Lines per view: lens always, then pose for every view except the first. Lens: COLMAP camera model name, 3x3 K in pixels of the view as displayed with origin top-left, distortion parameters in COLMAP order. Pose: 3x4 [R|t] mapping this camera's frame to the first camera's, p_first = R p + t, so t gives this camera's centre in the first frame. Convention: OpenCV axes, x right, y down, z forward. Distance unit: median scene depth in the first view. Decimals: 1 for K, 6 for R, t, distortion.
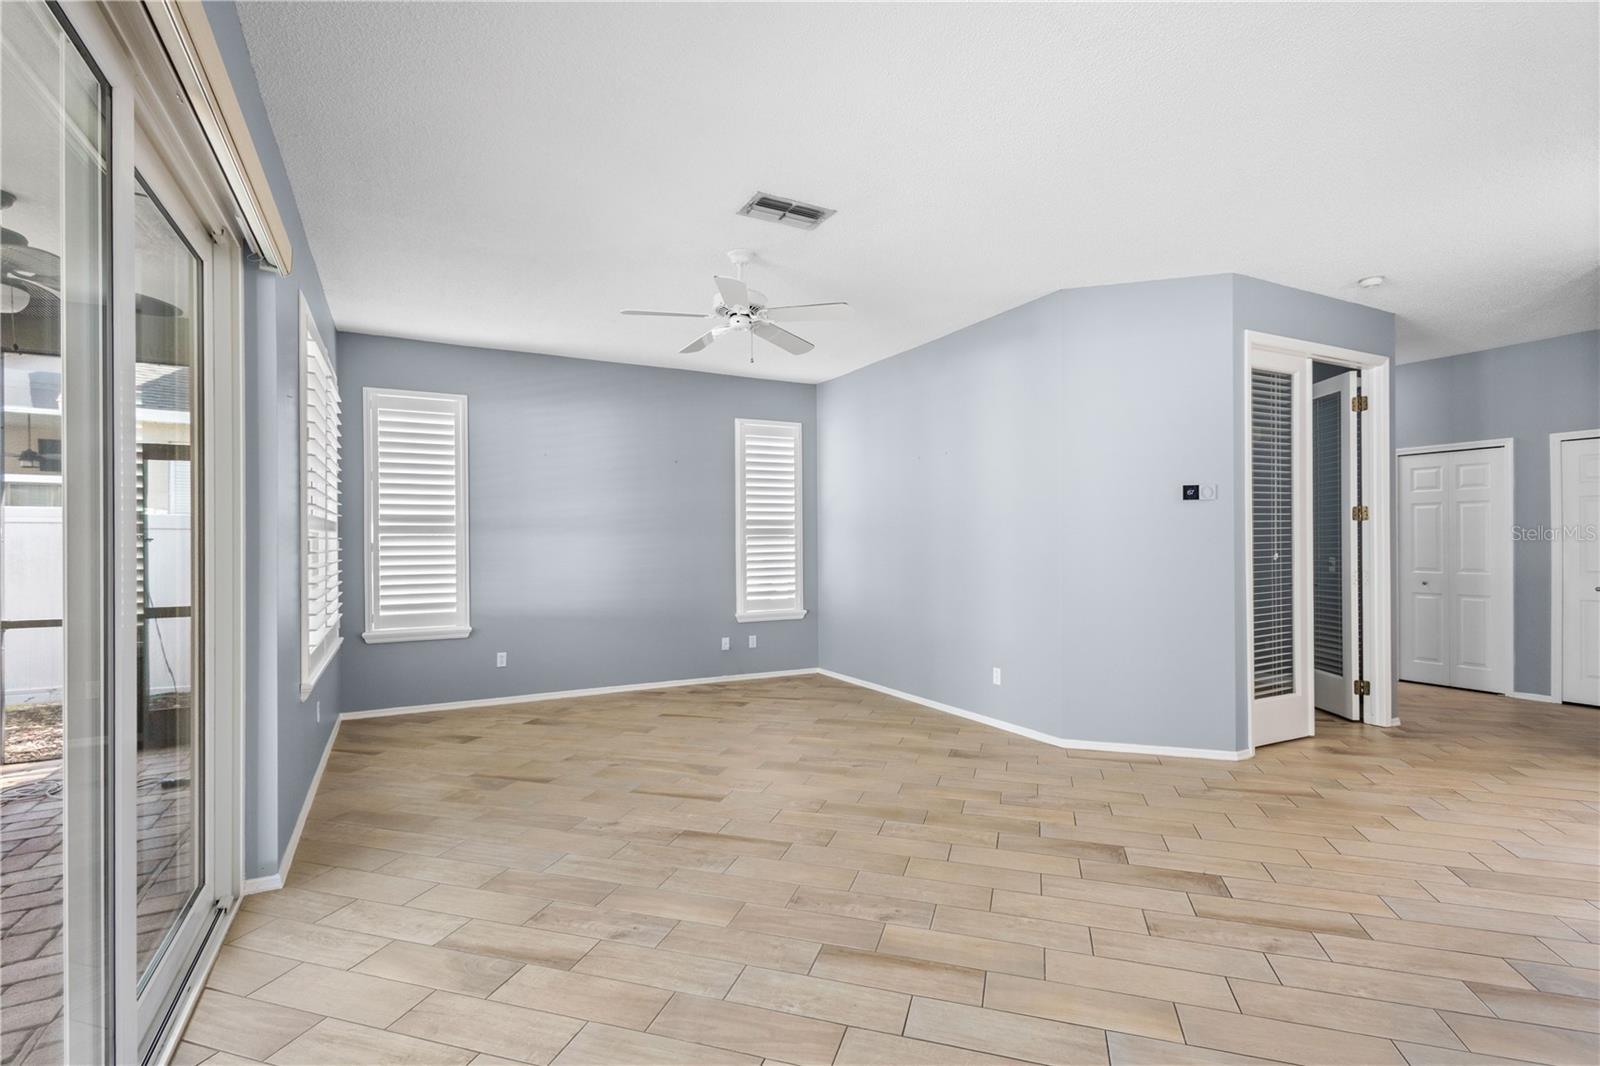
lens RADIAL K [[735.7, 0, 798.6], [0, 735.7, 540.9], [0, 0, 1]] dist [0.009959, -0.000152]
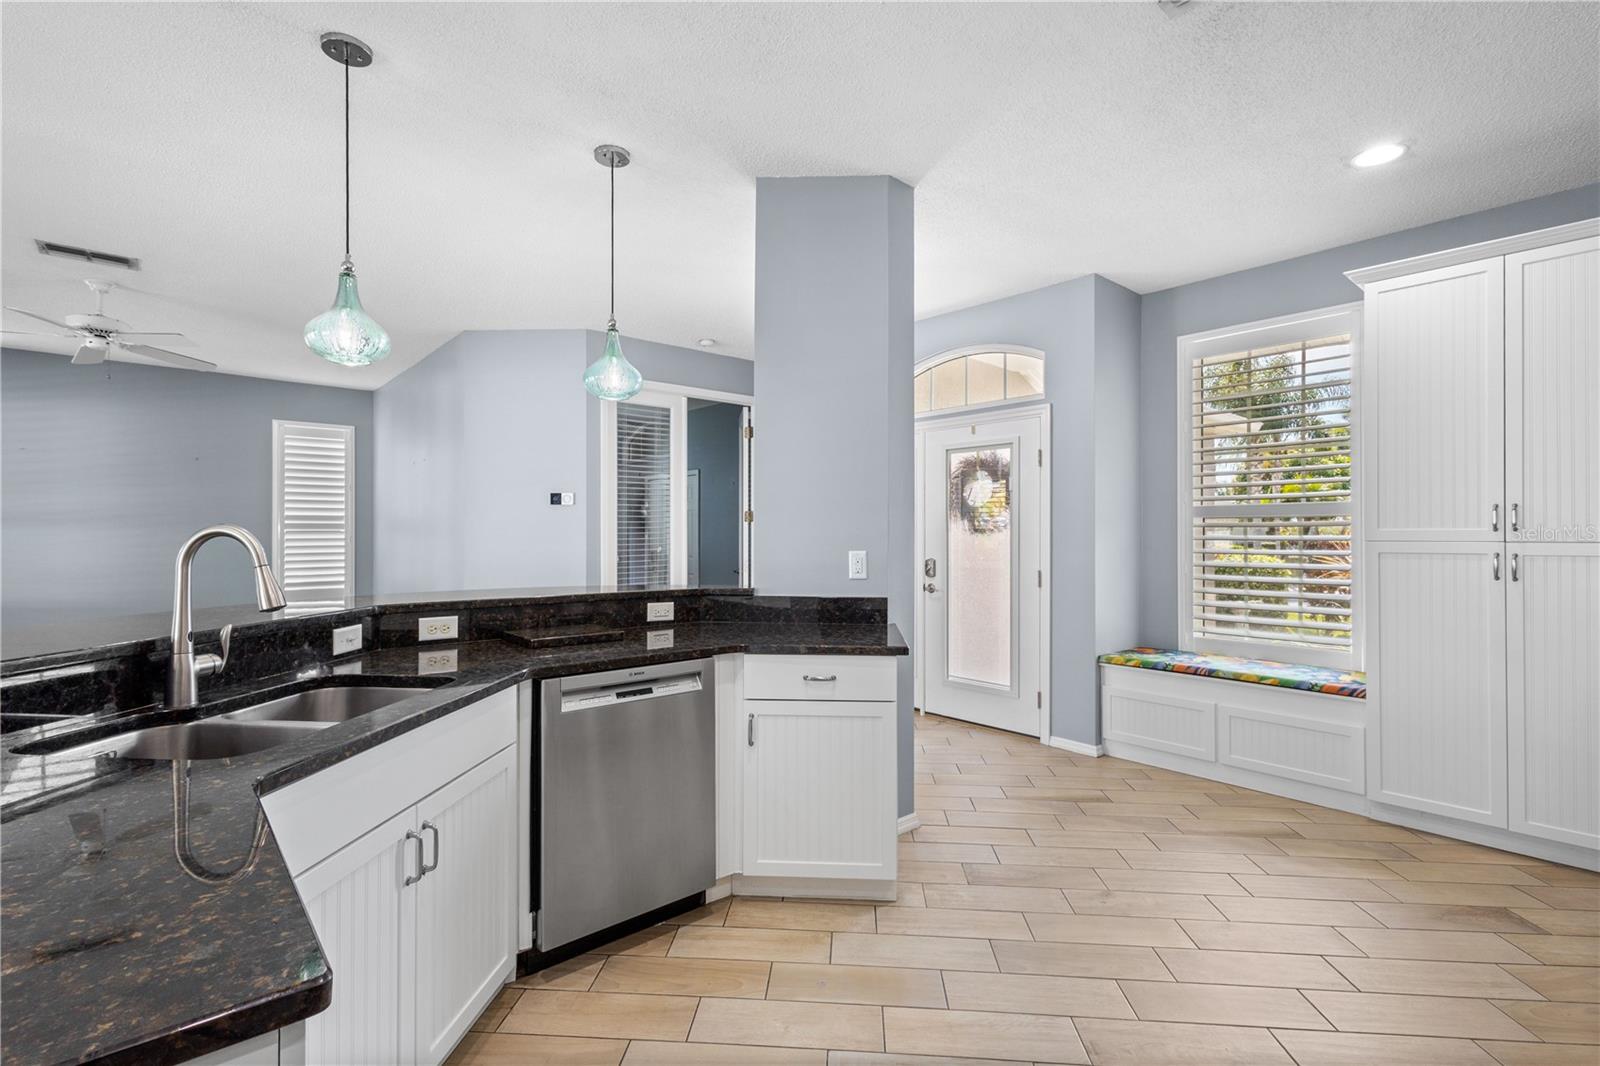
lens RADIAL K [[735.7, 0, 790.6], [0, 735.7, 533.8], [0, 0, 1]] dist [0.009959, -0.000152]
pose [[0.975015, 0.007034, 0.222028, 0.514452], [-0.006094, 0.999969, -0.004919, -0.001157], [-0.222055, 0.003443, 0.975028, -0.260598]]
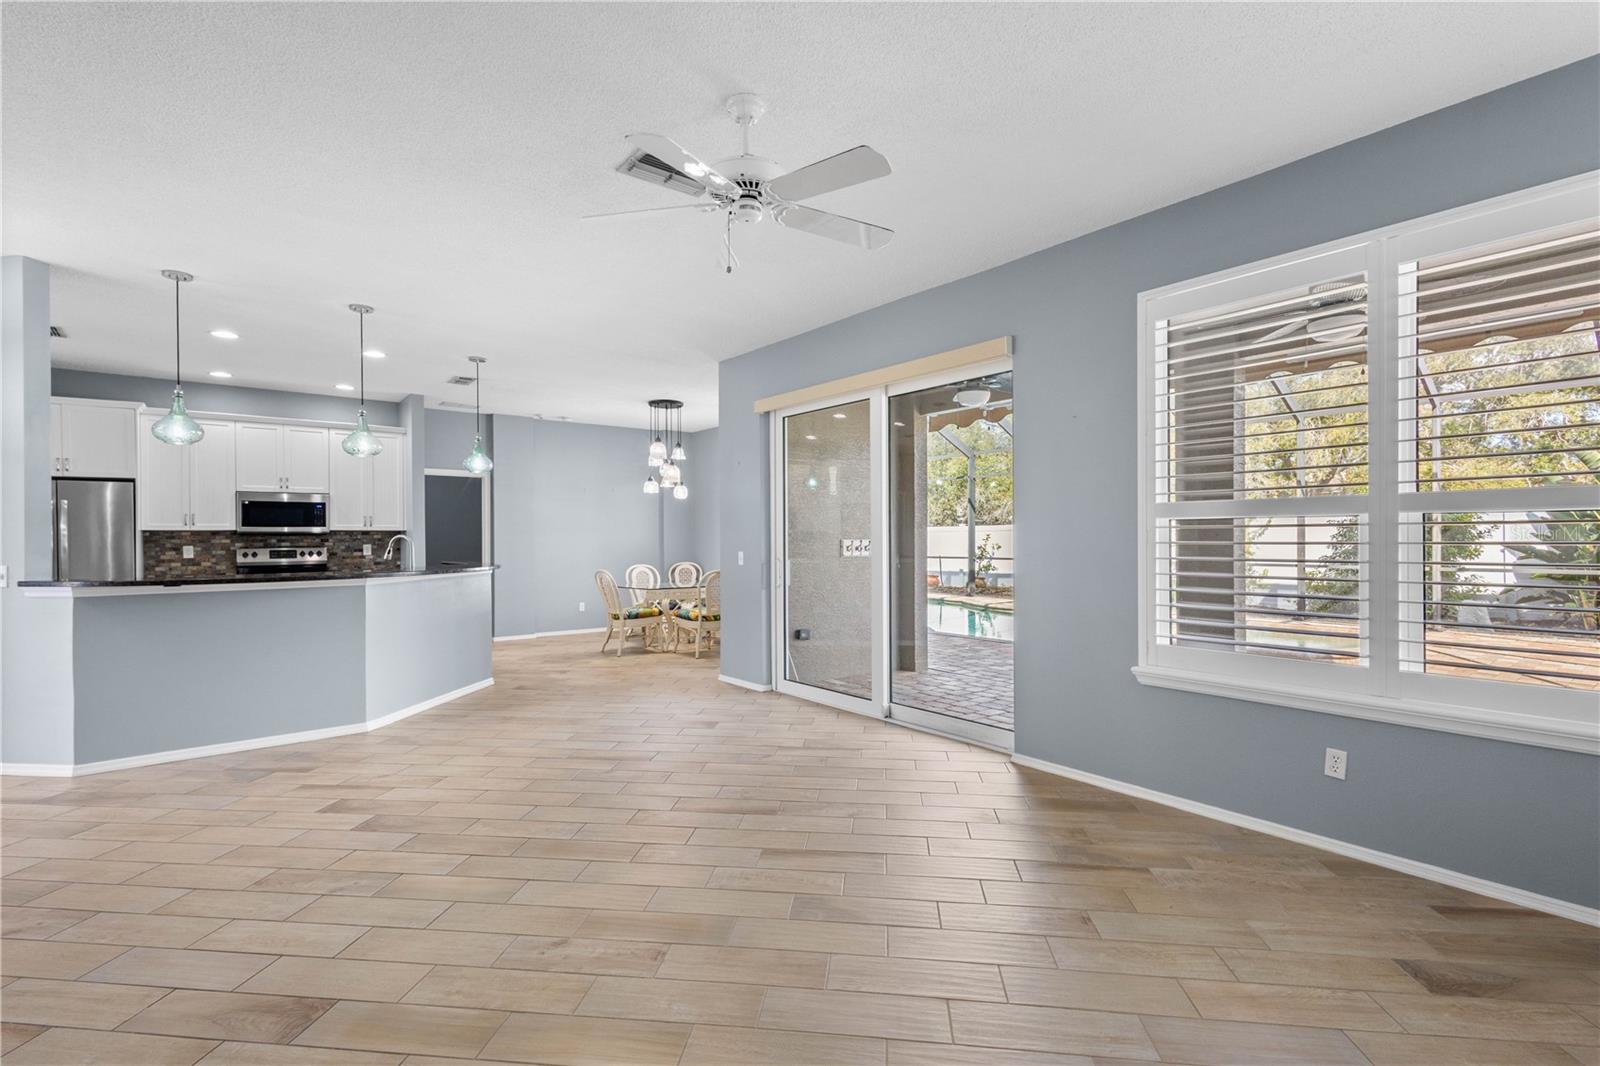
lens RADIAL K [[735.7, 0, 795.9], [0, 735.7, 534.0], [0, 0, 1]] dist [0.009959, -0.000152]
pose [[-0.983480, 0.009180, -0.180783, 0.001425], [0.010107, 0.999940, -0.004206, 0.002917], [0.180734, -0.005963, -0.983514, 1.211929]]
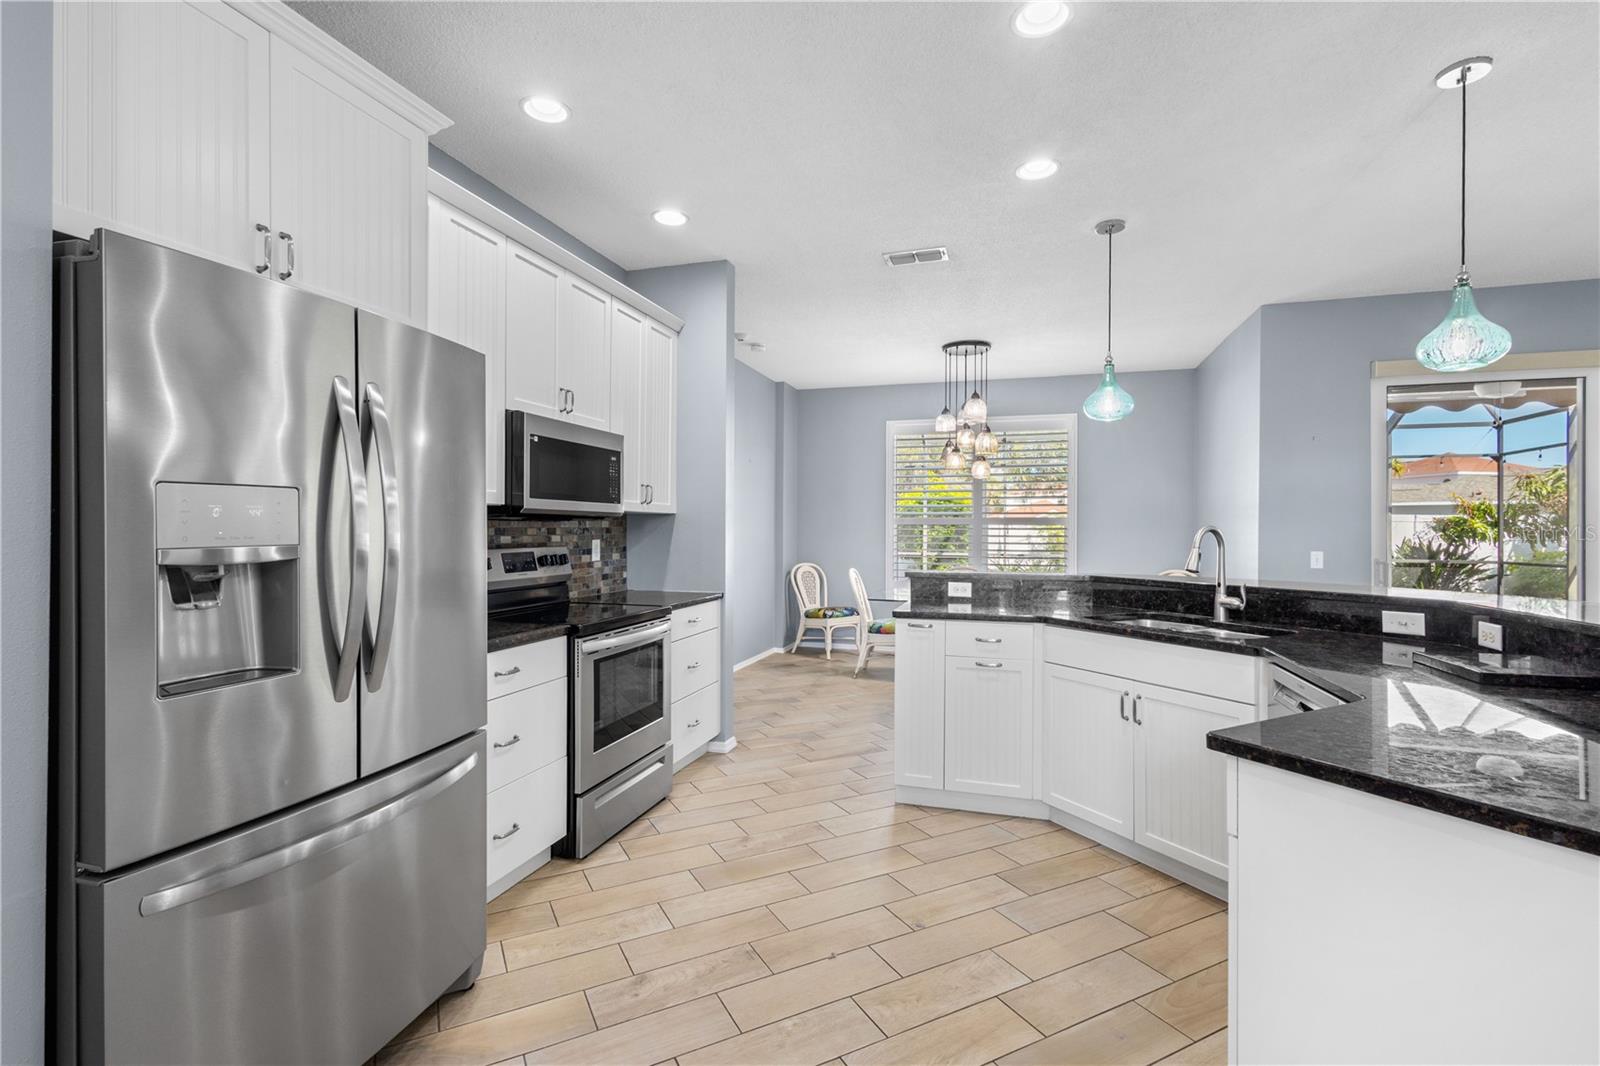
lens RADIAL K [[735.7, 0, 798.7], [0, 735.7, 524.1], [0, 0, 1]] dist [0.009959, -0.000152]
pose [[-0.709058, -0.003787, -0.705140, 0.970547], [-0.001405, 0.999991, -0.003959, -0.004395], [0.705149, -0.001817, -0.709057, 0.255255]]
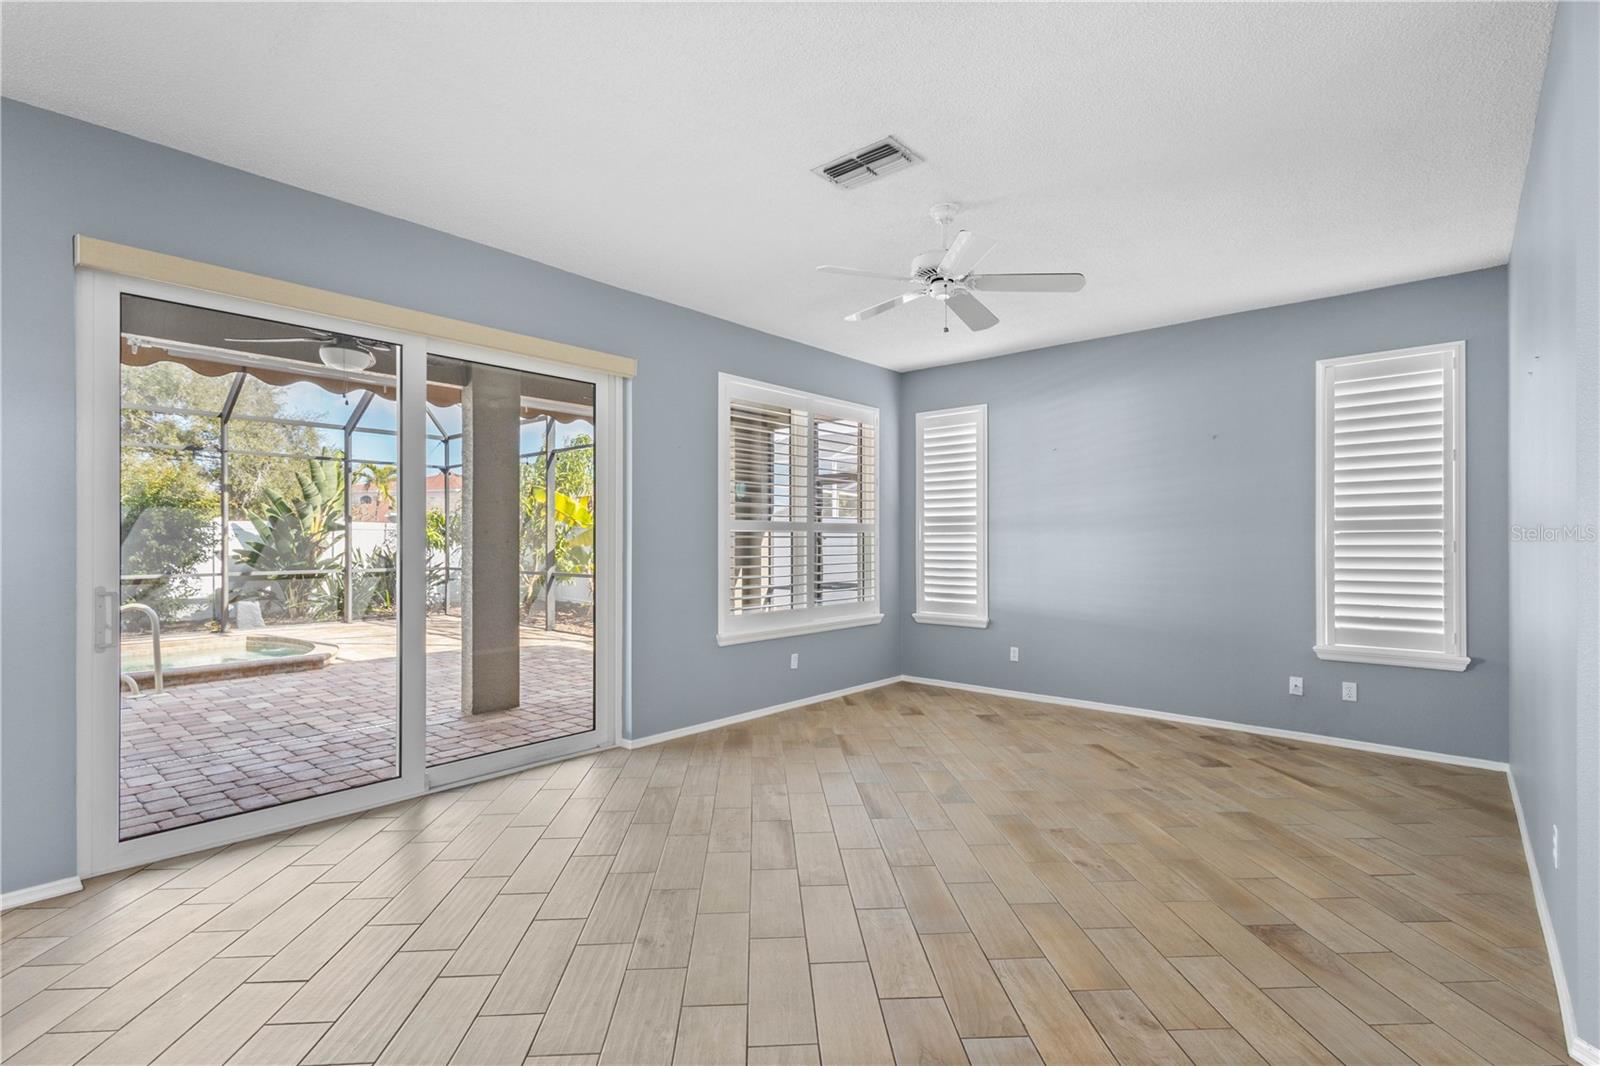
lens RADIAL K [[735.7, 0, 803.1], [0, 735.7, 536.9], [0, 0, 1]] dist [0.009959, -0.000152]
pose [[0.359408, 0.000091, -0.933181, 0.487524], [-0.000784, 1.000000, -0.000204, -0.002167], [0.933180, 0.000805, 0.359408, 0.386905]]
